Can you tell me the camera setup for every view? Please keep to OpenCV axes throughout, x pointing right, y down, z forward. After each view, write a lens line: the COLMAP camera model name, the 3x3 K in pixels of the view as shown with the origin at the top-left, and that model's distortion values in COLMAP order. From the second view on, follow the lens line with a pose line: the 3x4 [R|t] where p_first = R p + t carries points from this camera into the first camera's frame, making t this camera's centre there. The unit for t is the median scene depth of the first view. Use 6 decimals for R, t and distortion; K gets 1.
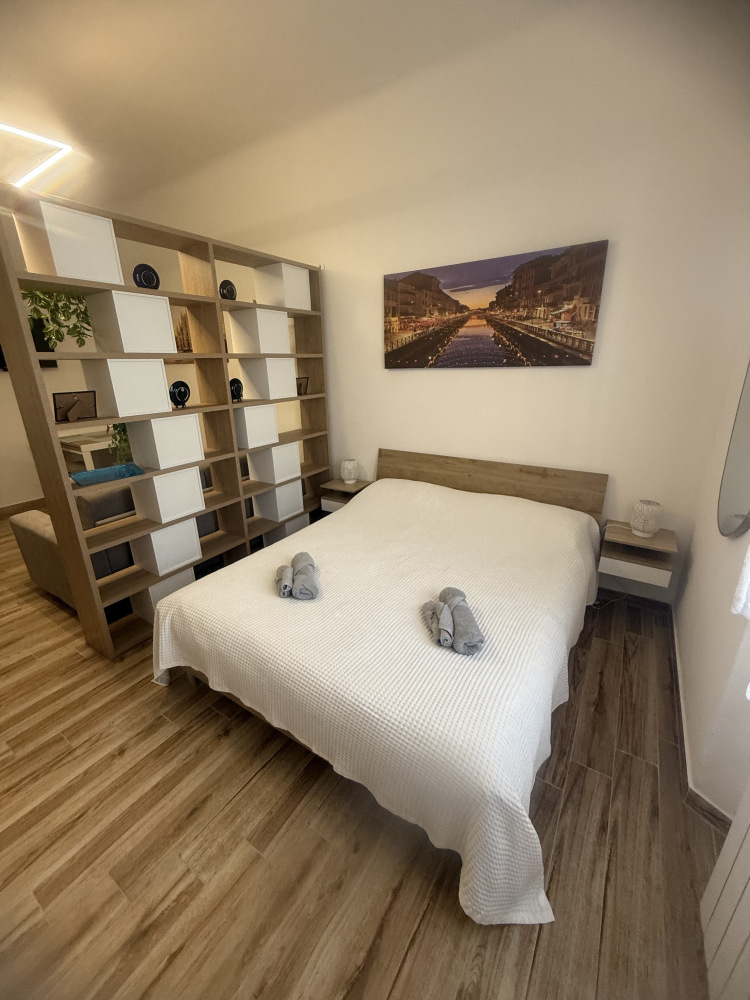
lens RADIAL K [[397.1, 0, 376.3], [0, 397.1, 496.4], [0, 0, 1]] dist [-0.001907, 0.000154]
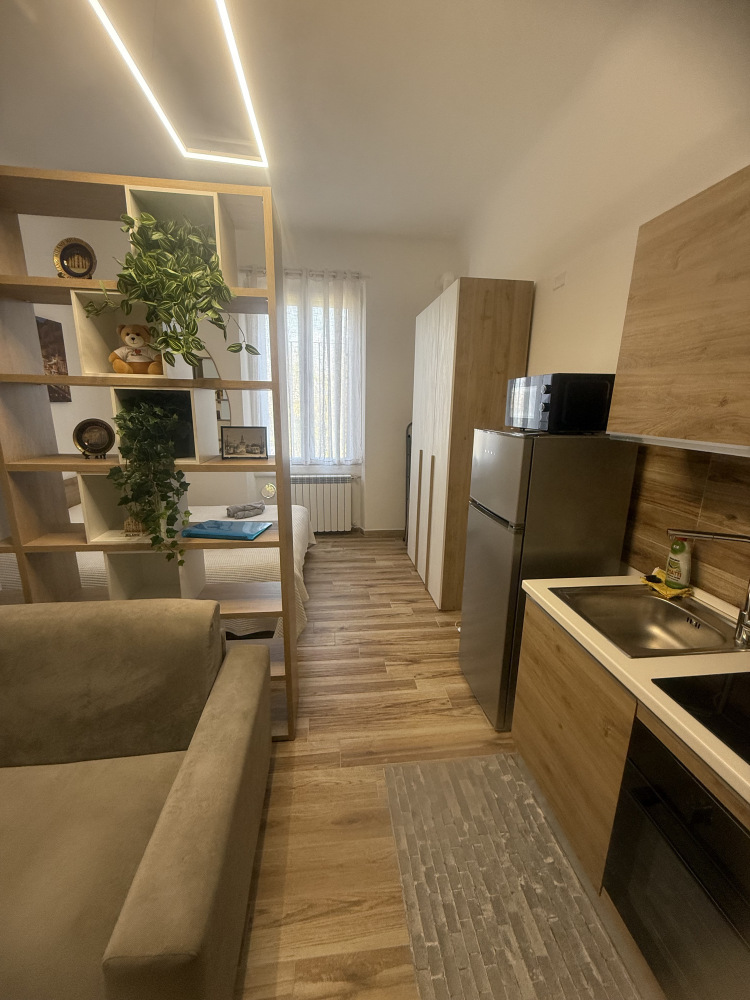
lens RADIAL K [[397.1, 0, 375.8], [0, 397.1, 495.9], [0, 0, 1]] dist [-0.001907, 0.000154]
pose [[-0.630683, -0.169600, 0.757281, -1.297362], [0.238163, 0.886436, 0.396874, -0.323913], [-0.738591, 0.430658, -0.518668, 1.038771]]
